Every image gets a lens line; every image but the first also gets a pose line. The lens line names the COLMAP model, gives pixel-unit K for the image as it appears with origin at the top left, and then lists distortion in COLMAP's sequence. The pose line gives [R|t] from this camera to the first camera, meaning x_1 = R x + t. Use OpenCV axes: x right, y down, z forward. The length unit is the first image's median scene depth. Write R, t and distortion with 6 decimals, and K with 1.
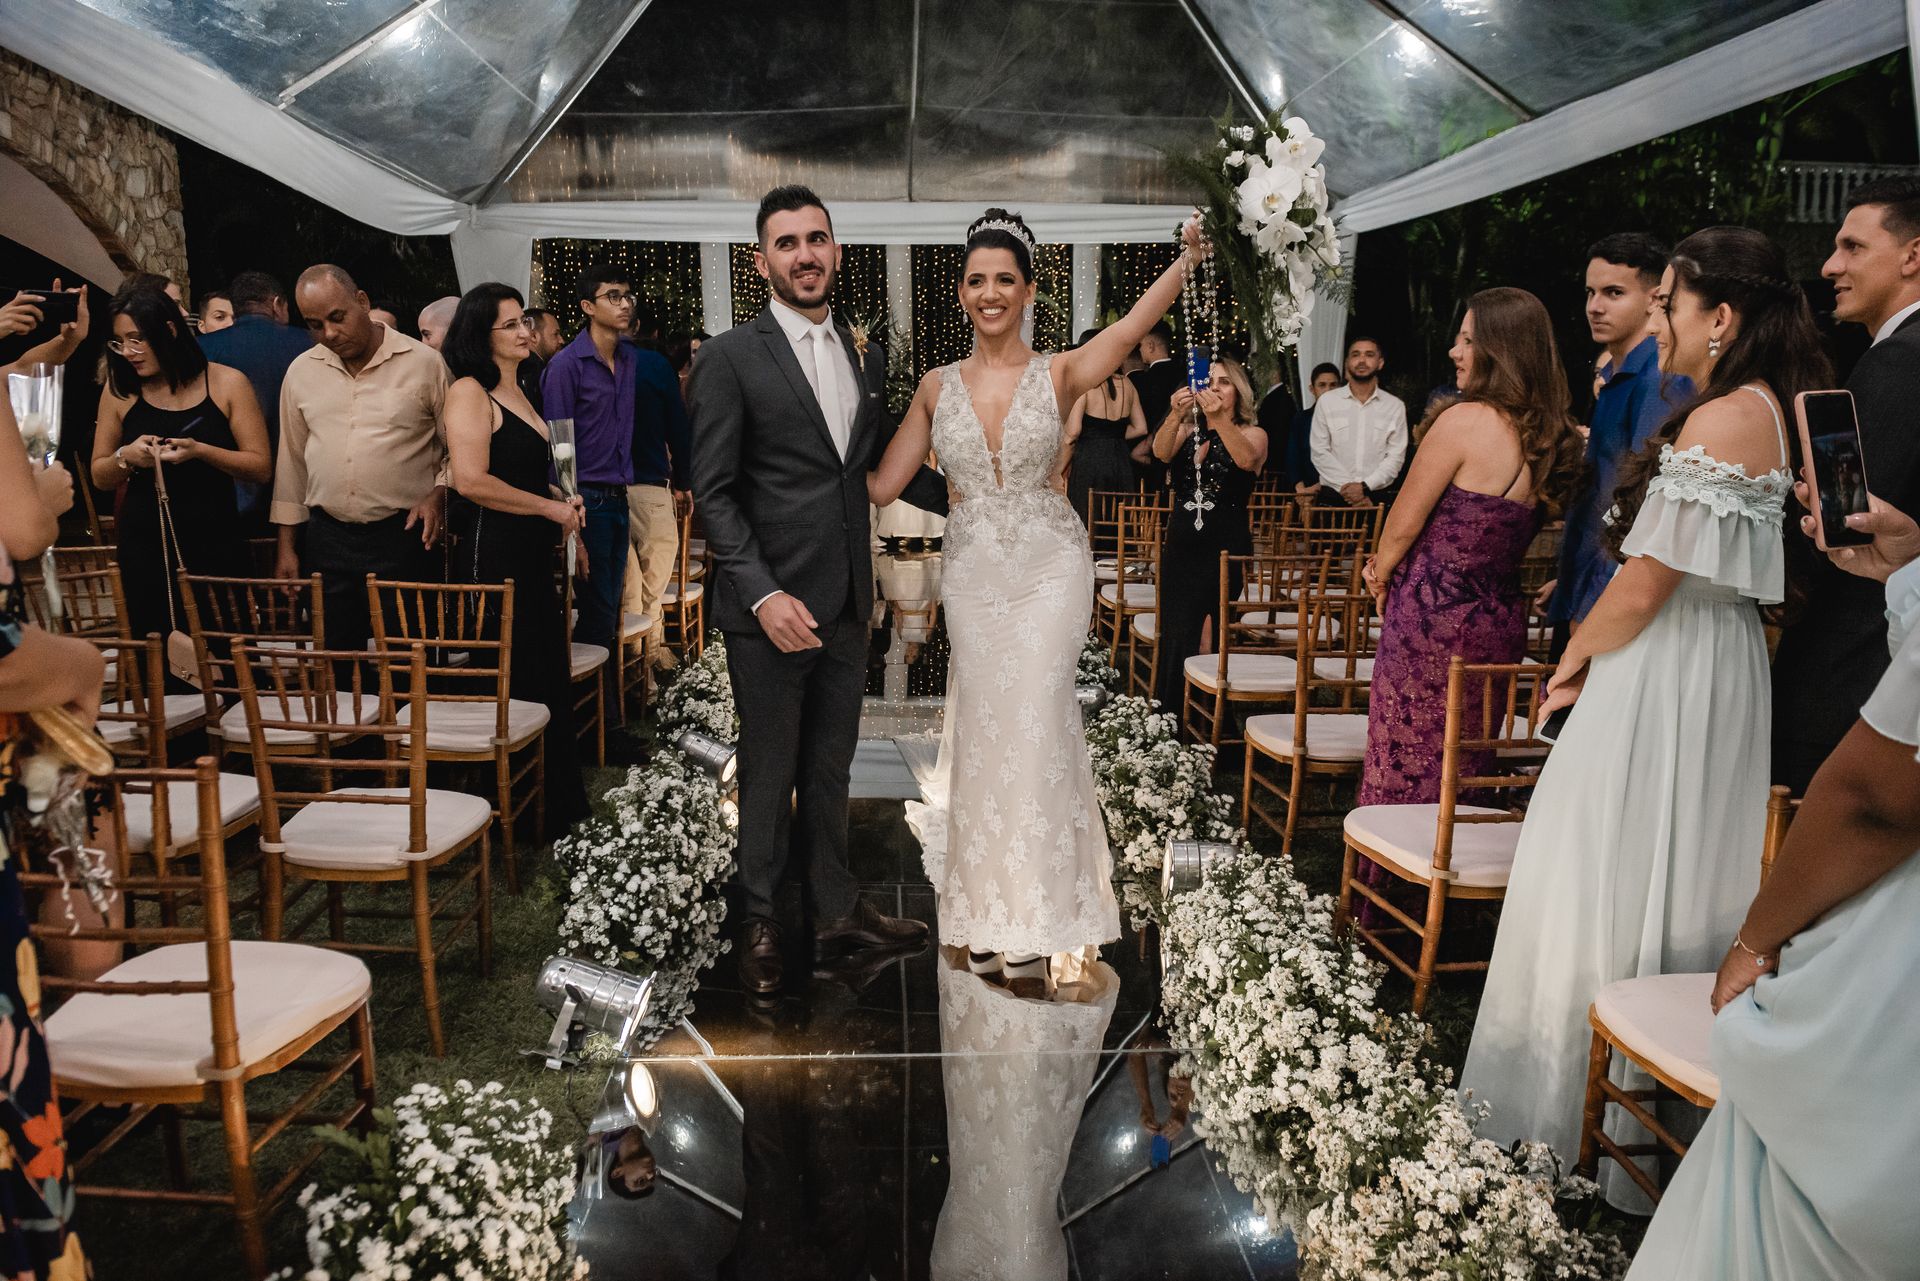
lens RADIAL K [[1350.0, 0, 960.0], [0, 1350.0, 640.5], [0, 0, 1]] dist [-0.050514, -0.000819]
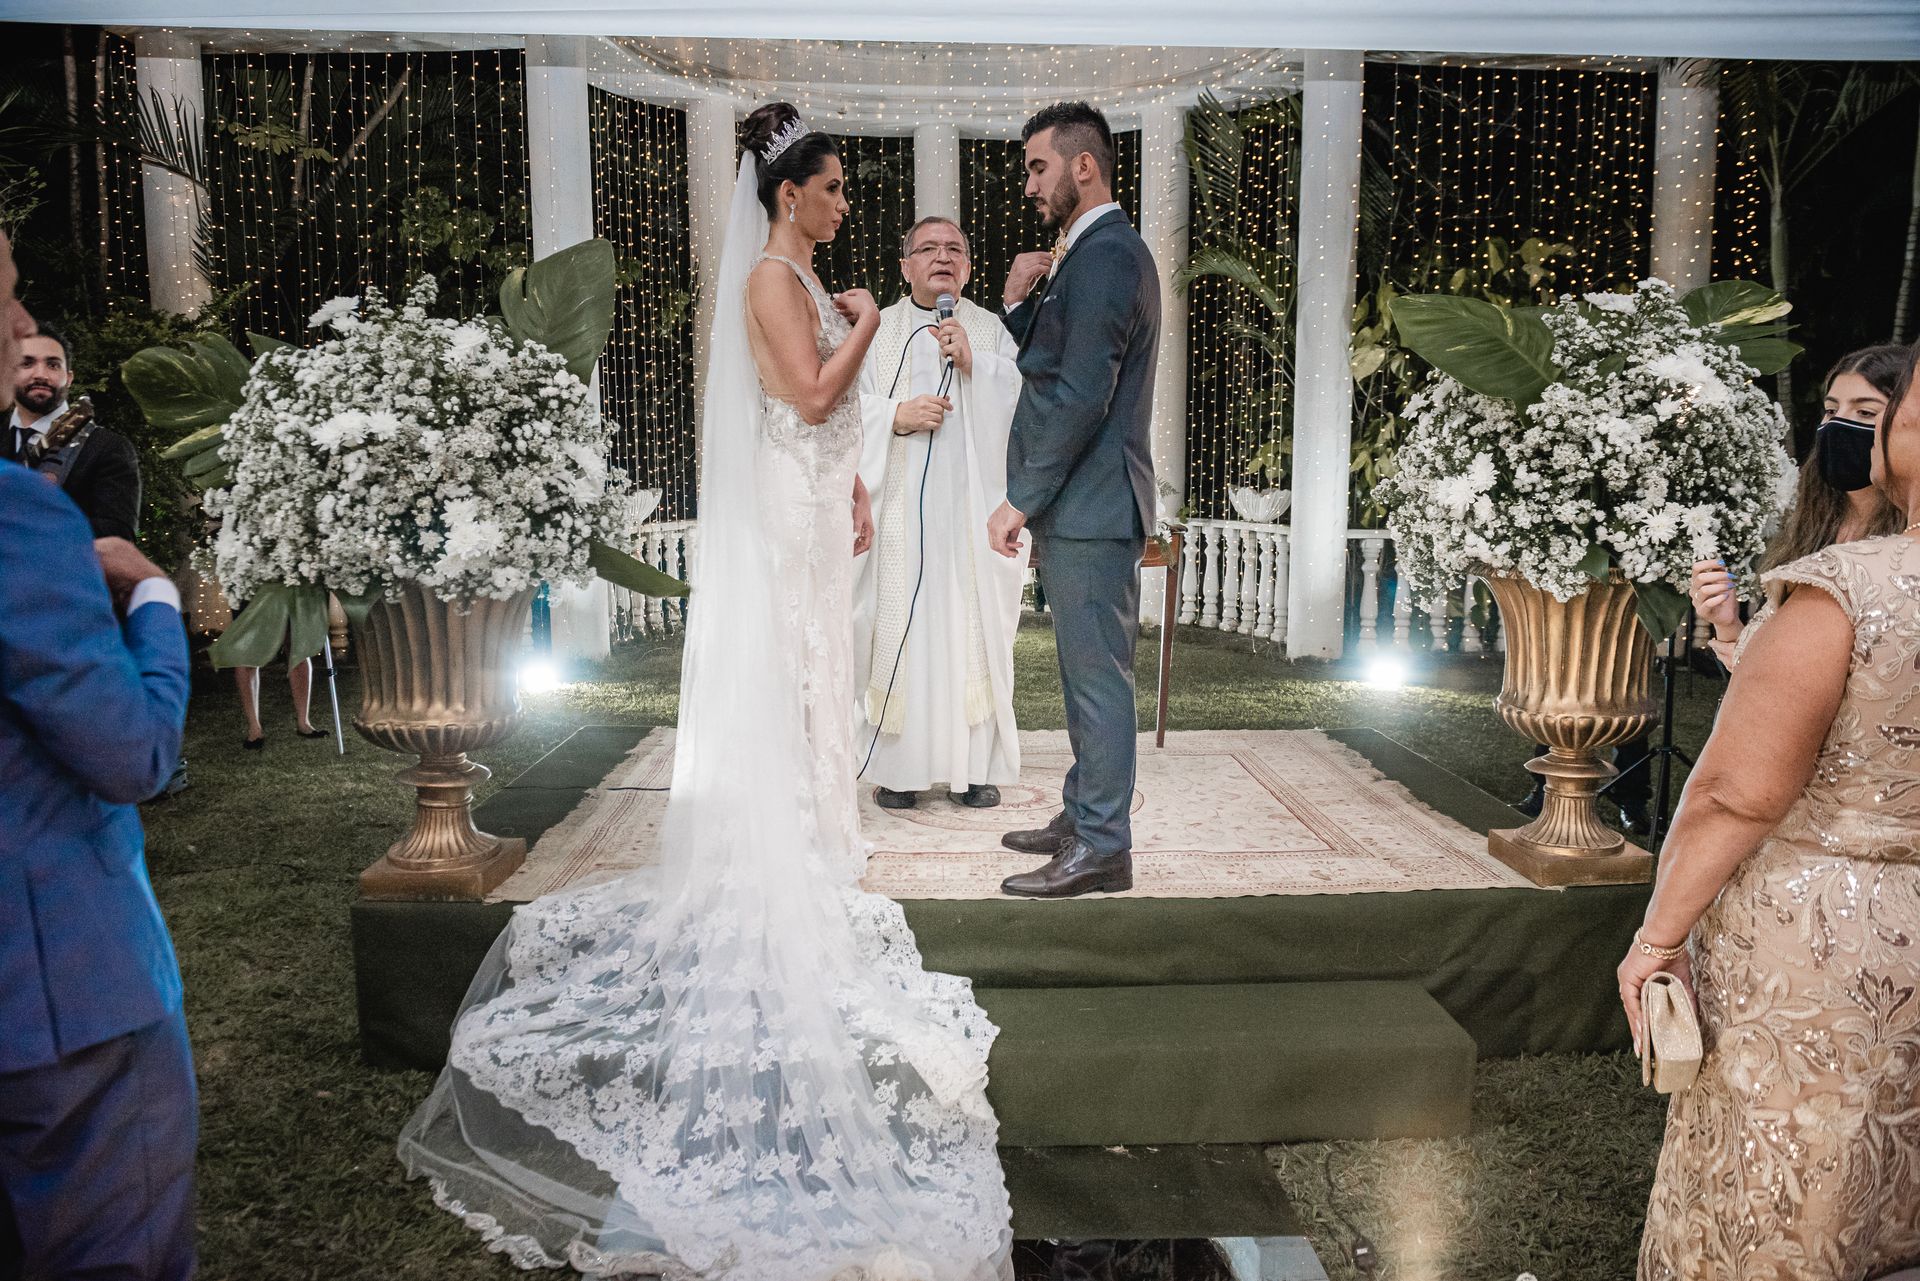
lens RADIAL K [[1334.8, 0, 960.0], [0, 1334.8, 640.5], [0, 0, 1]] dist [-0.054819, -0.000626]
pose [[0.999908, 0.008893, -0.010209, -0.128830], [-0.009271, 0.999248, -0.037643, -0.386293], [0.009867, 0.037734, 0.999239, 2.055780]]
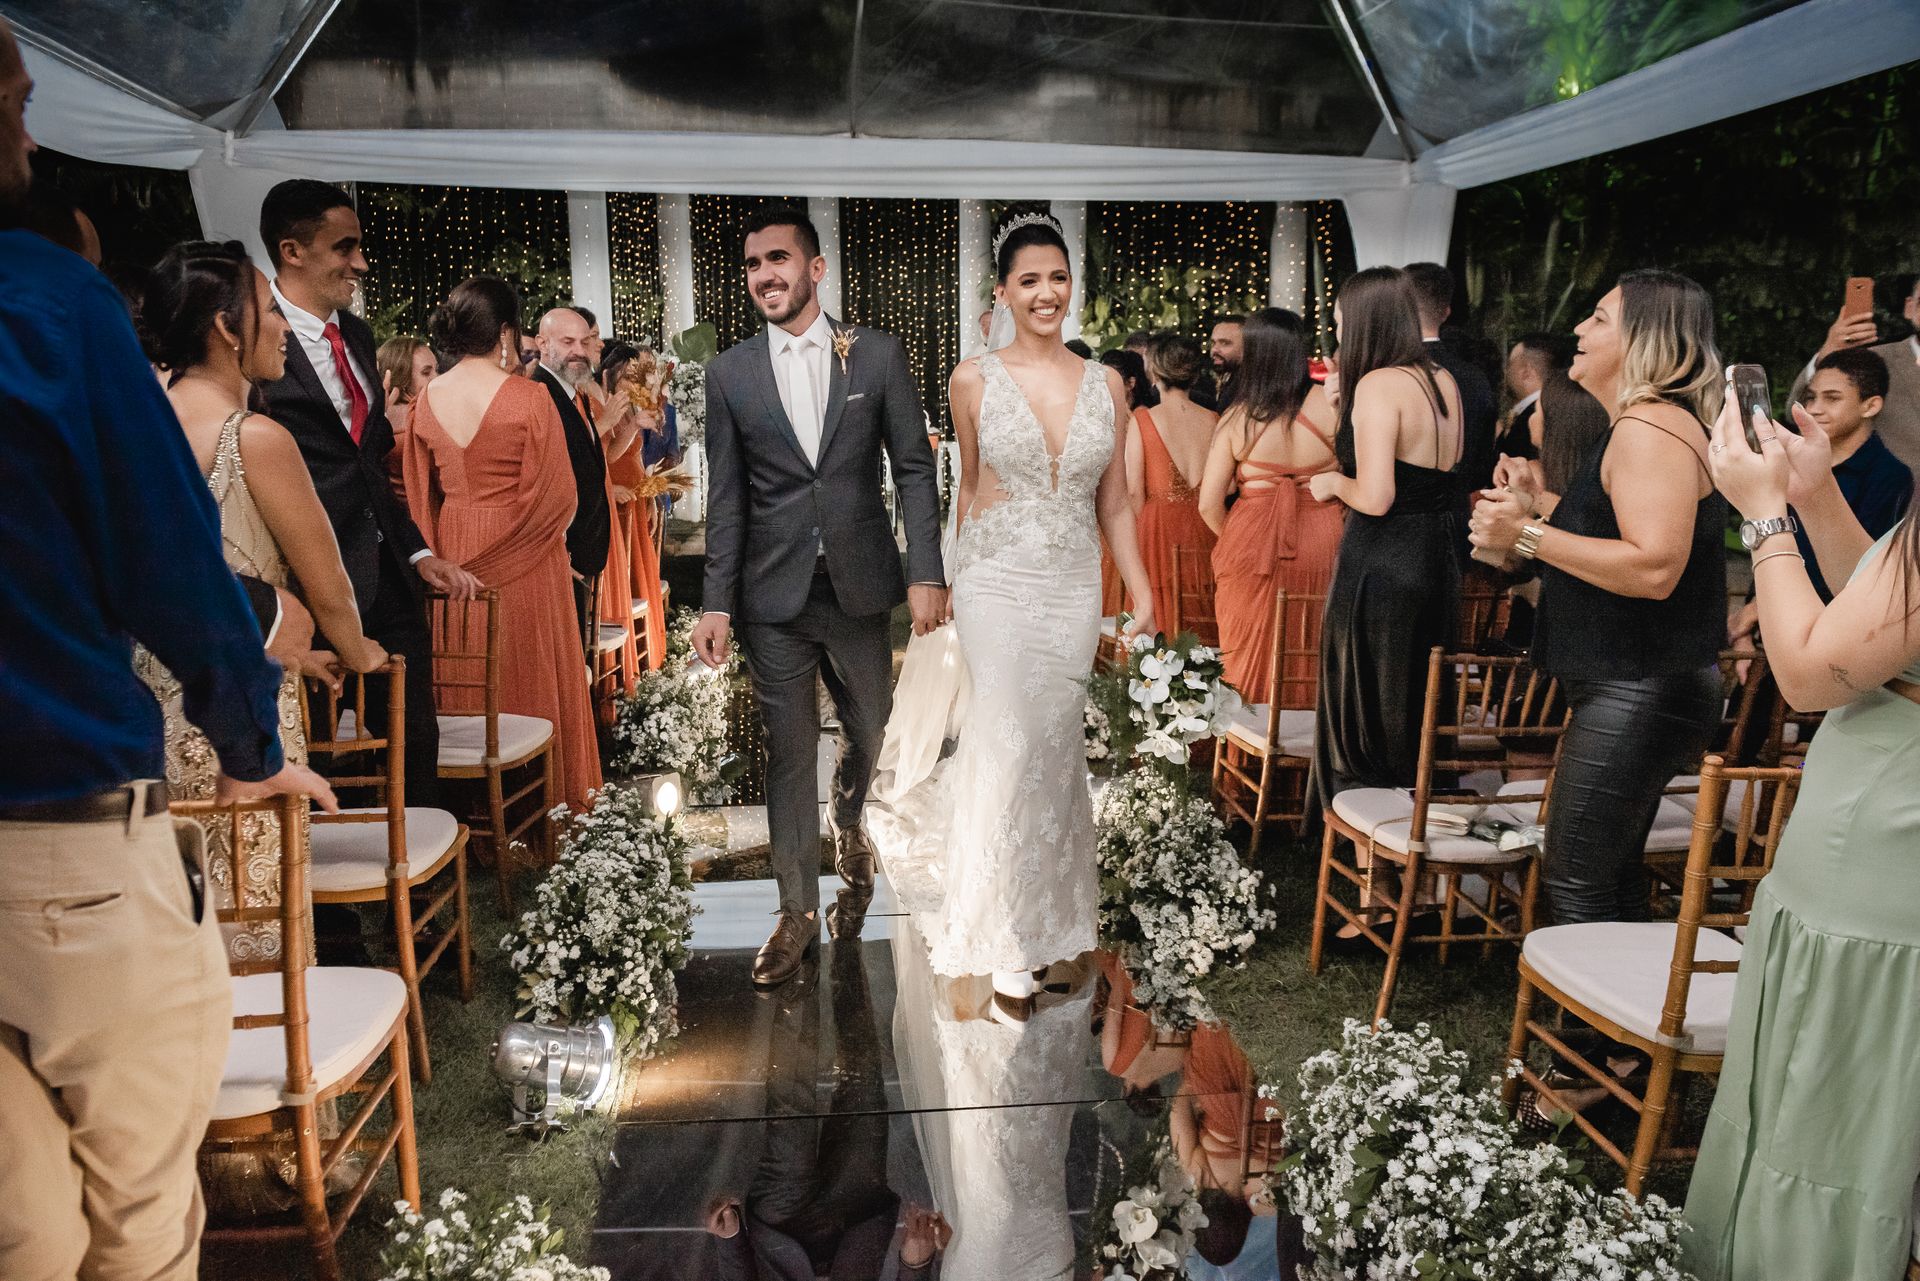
lens RADIAL K [[1334.8, 0, 960.0], [0, 1334.8, 640.5], [0, 0, 1]] dist [-0.054819, -0.000626]
pose [[0.997422, -0.007836, 0.071335, -0.101744], [0.008026, 0.999965, -0.002373, -0.169001], [-0.071314, 0.002939, 0.997450, 0.890937]]
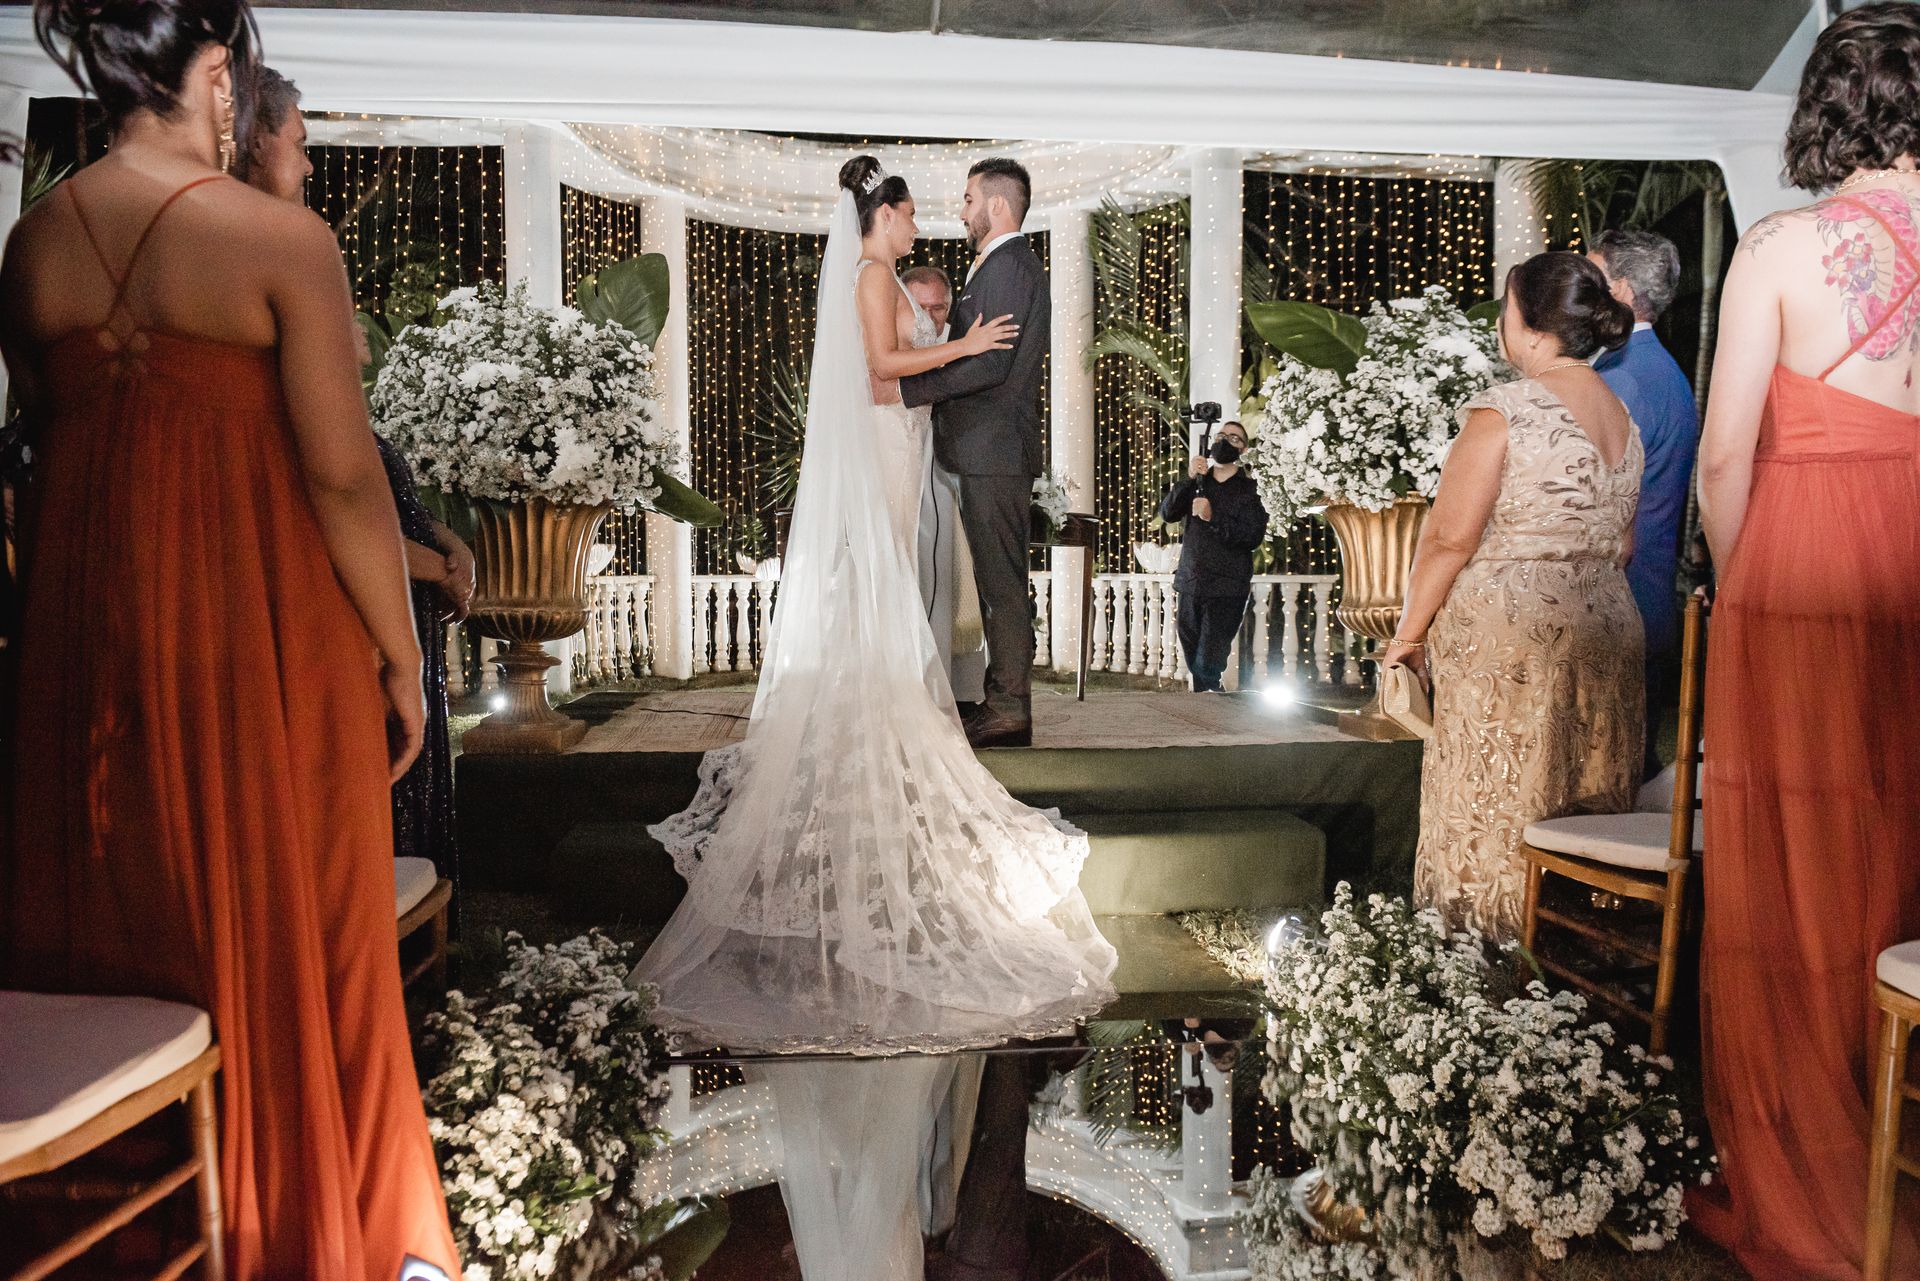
lens RADIAL K [[1334.8, 0, 960.0], [0, 1334.8, 640.5], [0, 0, 1]] dist [-0.054819, -0.000626]
pose [[0.998381, 0.002169, 0.056839, -0.164471], [0.004796, 0.992503, -0.122127, -0.256430], [-0.056678, 0.122202, 0.990886, 1.872886]]
